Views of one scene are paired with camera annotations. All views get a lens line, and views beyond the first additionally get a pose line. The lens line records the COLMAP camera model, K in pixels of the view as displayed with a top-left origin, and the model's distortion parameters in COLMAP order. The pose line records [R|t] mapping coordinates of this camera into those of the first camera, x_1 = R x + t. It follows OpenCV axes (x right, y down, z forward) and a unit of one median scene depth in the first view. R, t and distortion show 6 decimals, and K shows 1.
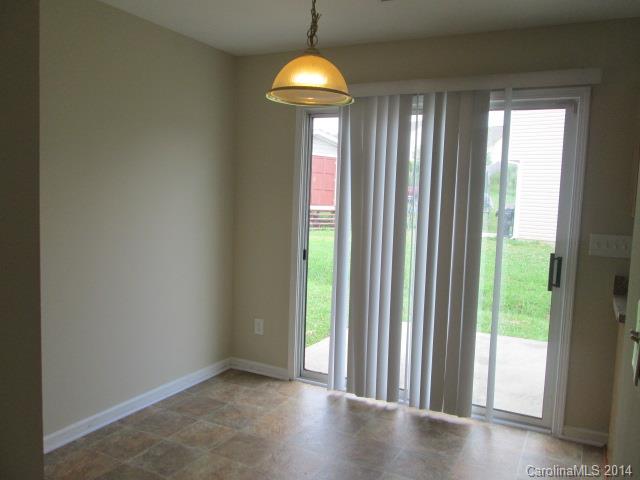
lens RADIAL K [[522.4, 0, 320.0], [0, 522.4, 240.0], [0, 0, 1]] dist [-0.006412, -0.000499]
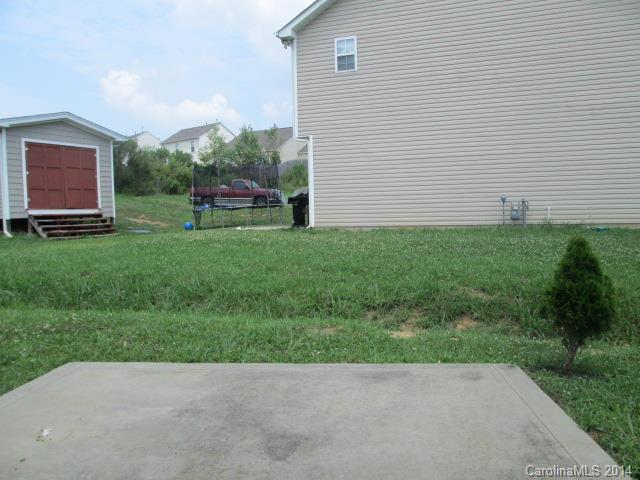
lens RADIAL K [[522.4, 0, 320.0], [0, 522.4, 240.0], [0, 0, 1]] dist [-0.006412, -0.000499]
pose [[0.926089, -0.081010, 0.368506, 0.068096], [0.087915, 0.996126, -0.001957, 0.022929], [-0.366920, 0.034209, 0.929623, 0.199853]]
